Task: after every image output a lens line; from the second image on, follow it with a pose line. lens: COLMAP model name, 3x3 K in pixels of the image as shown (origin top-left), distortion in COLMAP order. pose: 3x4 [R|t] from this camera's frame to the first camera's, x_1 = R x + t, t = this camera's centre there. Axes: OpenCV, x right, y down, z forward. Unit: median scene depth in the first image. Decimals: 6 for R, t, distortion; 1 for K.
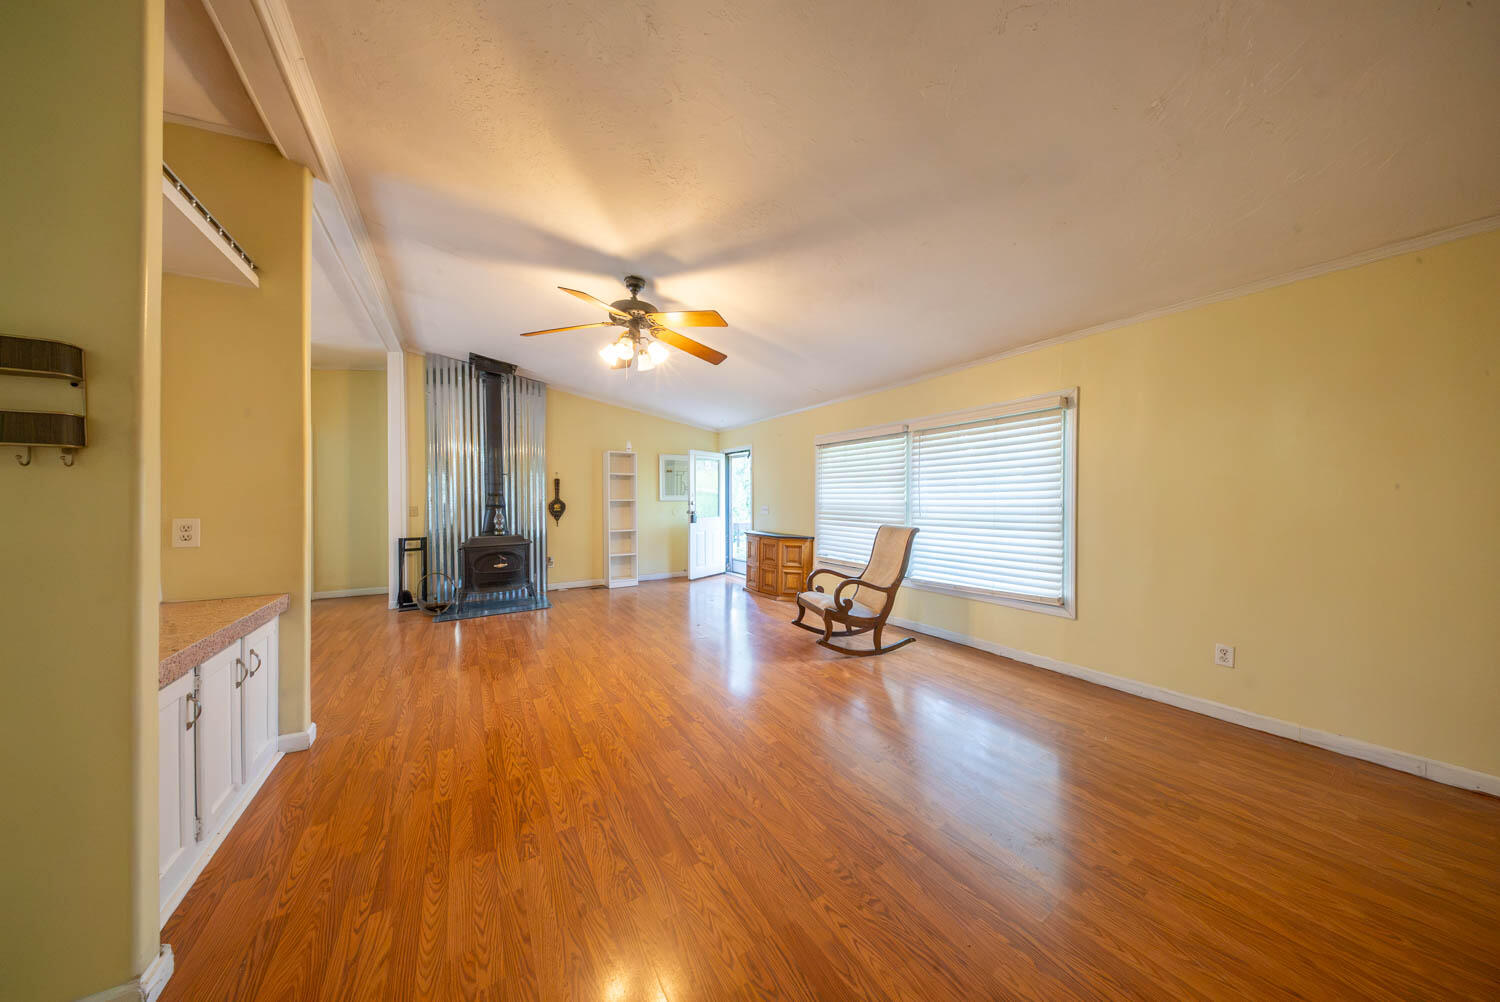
lens RADIAL K [[454.6, 0, 756.1], [0, 454.6, 503.1], [0, 0, 1]] dist [0.006574, -0.000083]
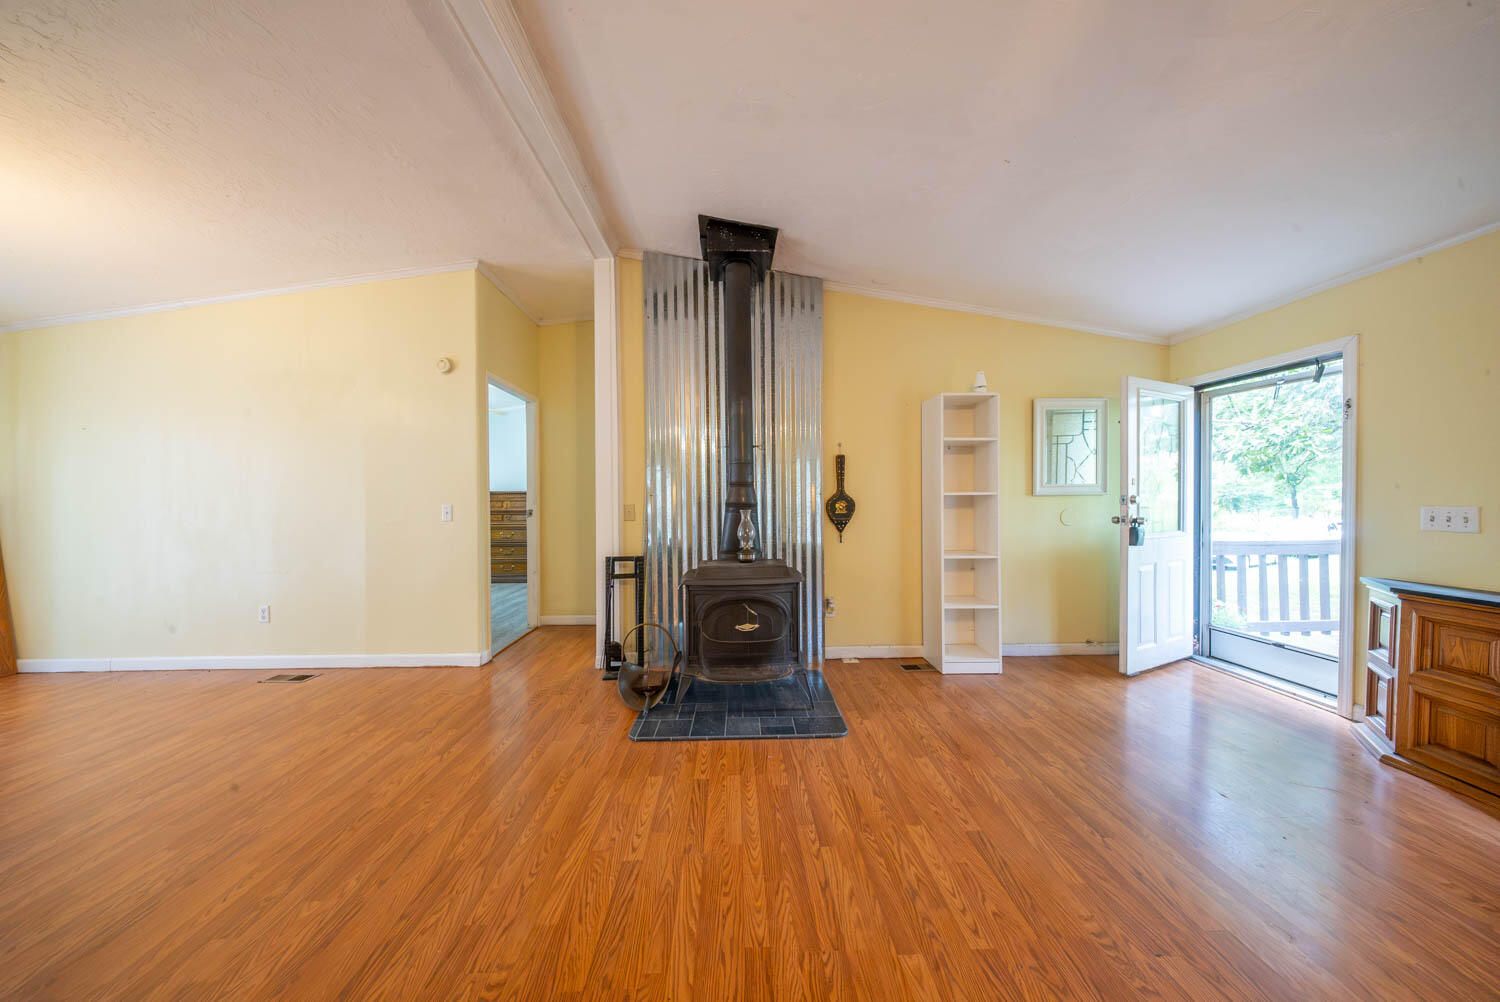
lens RADIAL K [[454.6, 0, 756.1], [0, 454.6, 503.1], [0, 0, 1]] dist [0.006574, -0.000083]
pose [[0.868437, 0.001036, -0.495798, -0.282716], [-0.000021, 0.999998, 0.002052, 0.003083], [0.495799, -0.001772, 0.868436, 0.528548]]
